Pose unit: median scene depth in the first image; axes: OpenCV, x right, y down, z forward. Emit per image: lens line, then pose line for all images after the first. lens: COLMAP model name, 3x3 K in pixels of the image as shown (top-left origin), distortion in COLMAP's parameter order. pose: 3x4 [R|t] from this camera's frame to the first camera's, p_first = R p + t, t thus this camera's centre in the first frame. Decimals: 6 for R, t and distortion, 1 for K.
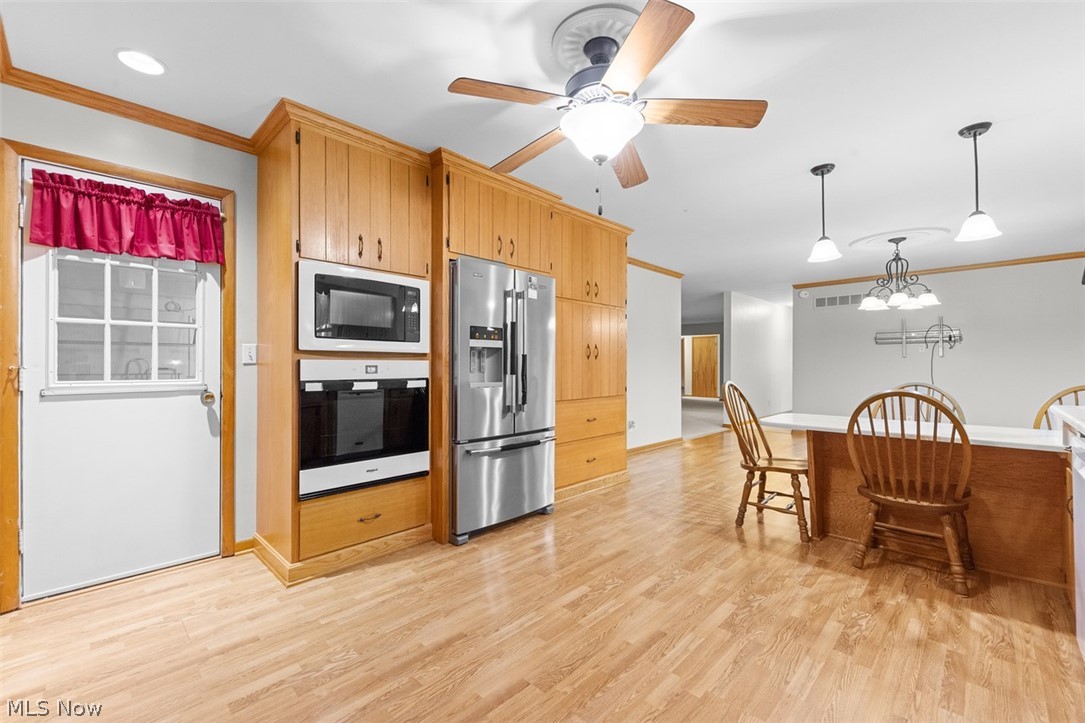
lens RADIAL K [[452.9, 0, 542.7], [0, 452.9, 364.2], [0, 0, 1]] dist [-0.002063, -0.002127]
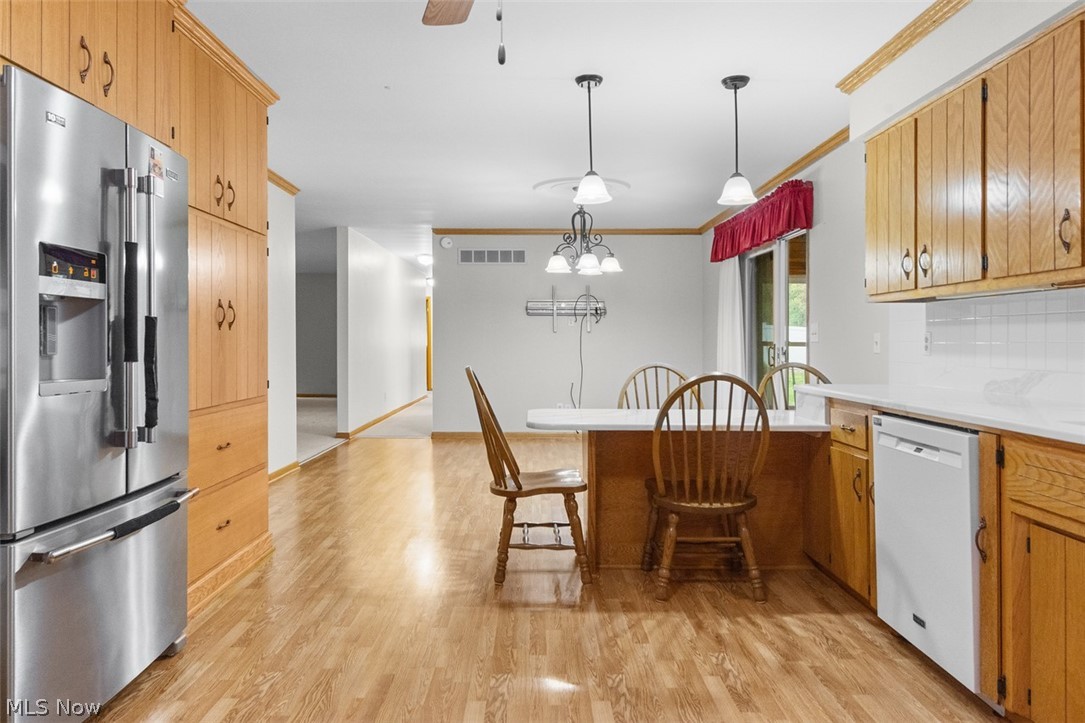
lens RADIAL K [[709.2, 0, 541.8], [0, 709.2, 338.5], [0, 0, 1]] dist [0.009000, 0.003250]
pose [[0.709205, 0.007643, 0.704961, -0.321510], [-0.007522, 0.999966, -0.003275, -0.000255], [-0.704962, -0.002980, 0.709239, 0.265895]]
